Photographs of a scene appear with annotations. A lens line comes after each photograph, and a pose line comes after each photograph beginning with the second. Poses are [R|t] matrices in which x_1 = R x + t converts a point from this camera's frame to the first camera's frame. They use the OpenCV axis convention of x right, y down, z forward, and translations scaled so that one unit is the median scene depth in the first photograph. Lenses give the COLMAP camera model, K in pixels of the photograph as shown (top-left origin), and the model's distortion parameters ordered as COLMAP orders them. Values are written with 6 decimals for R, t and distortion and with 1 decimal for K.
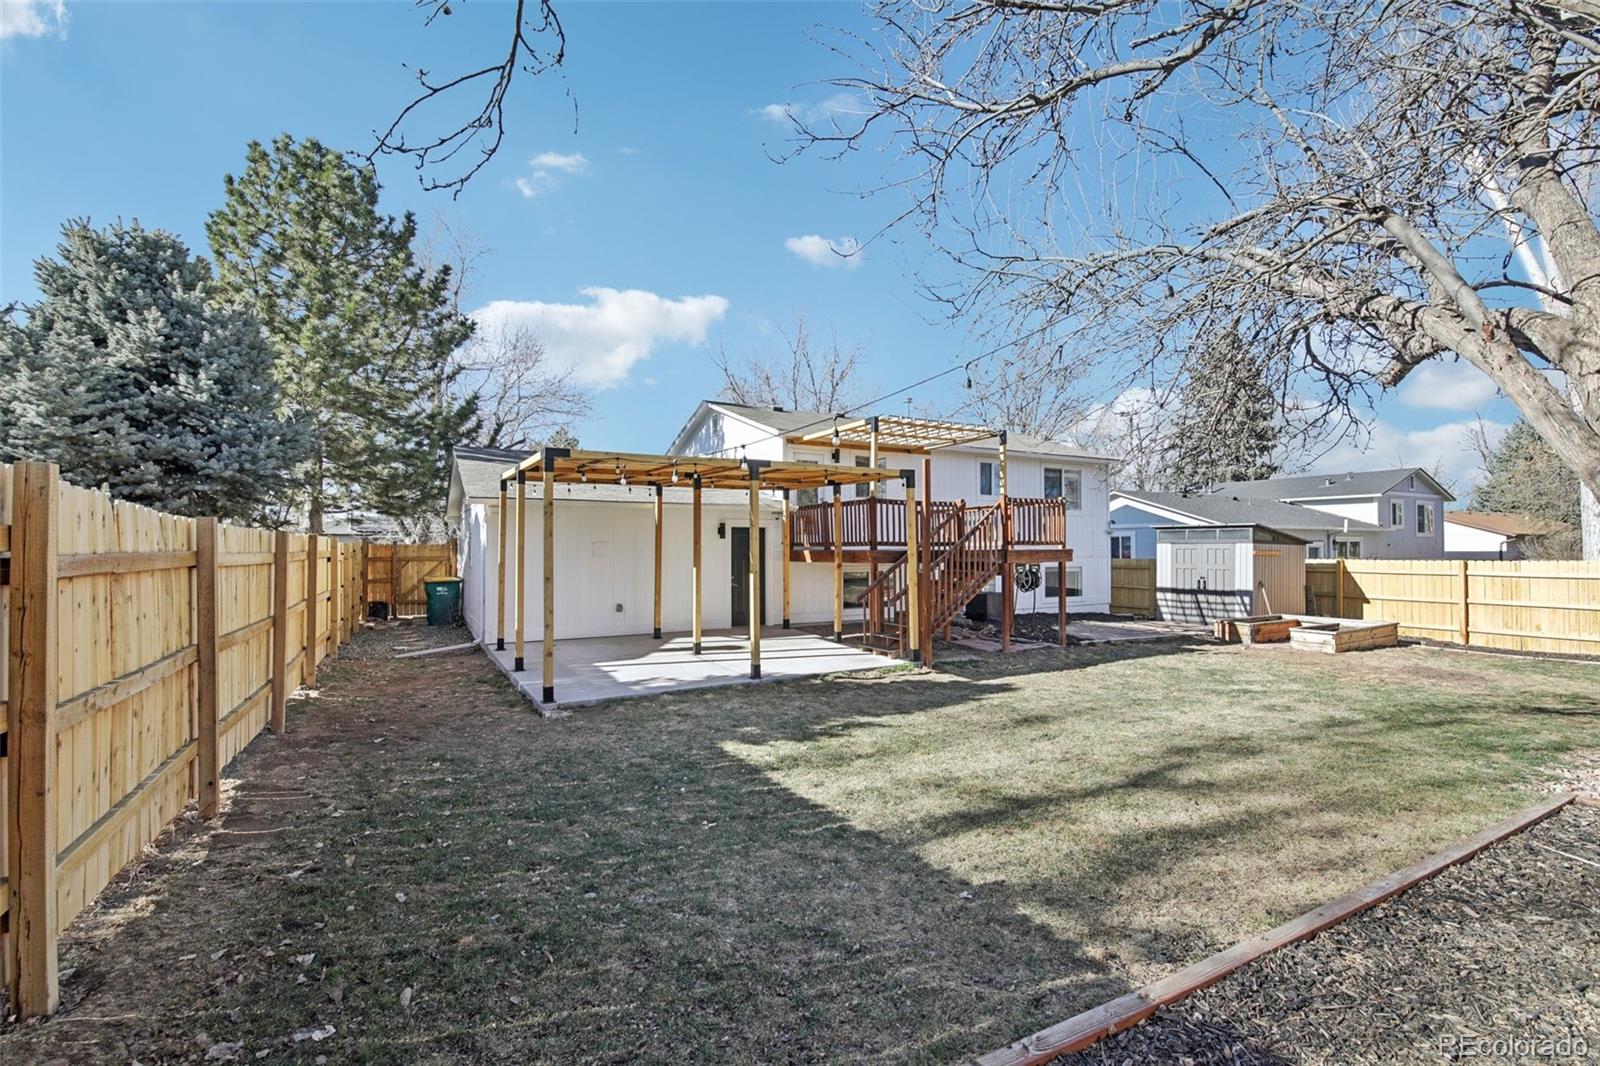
lens RADIAL K [[687.7, 0, 796.3], [0, 687.7, 529.5], [0, 0, 1]] dist [-0.003134, -0.008001]
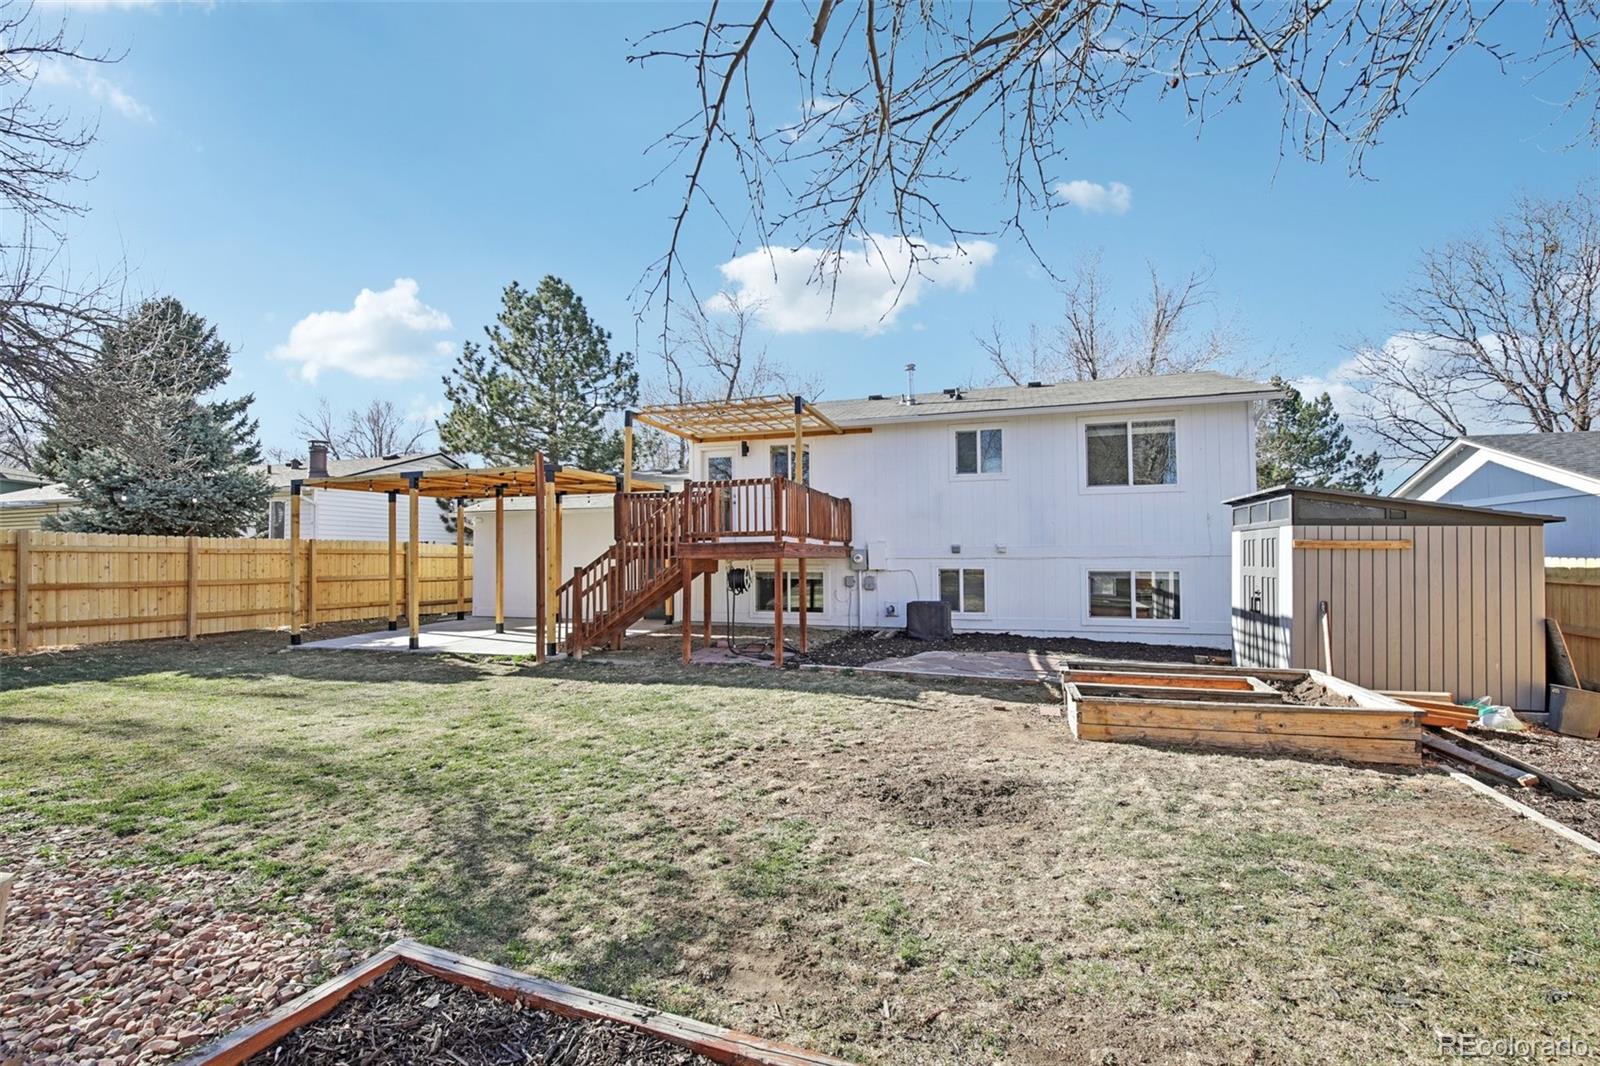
lens RADIAL K [[687.7, 0, 796.3], [0, 687.7, 529.5], [0, 0, 1]] dist [-0.003134, -0.008001]
pose [[0.690321, -0.031221, -0.722830, 0.777556], [0.022094, 0.999512, -0.022072, 0.026577], [0.723166, -0.000734, 0.690674, 0.389402]]
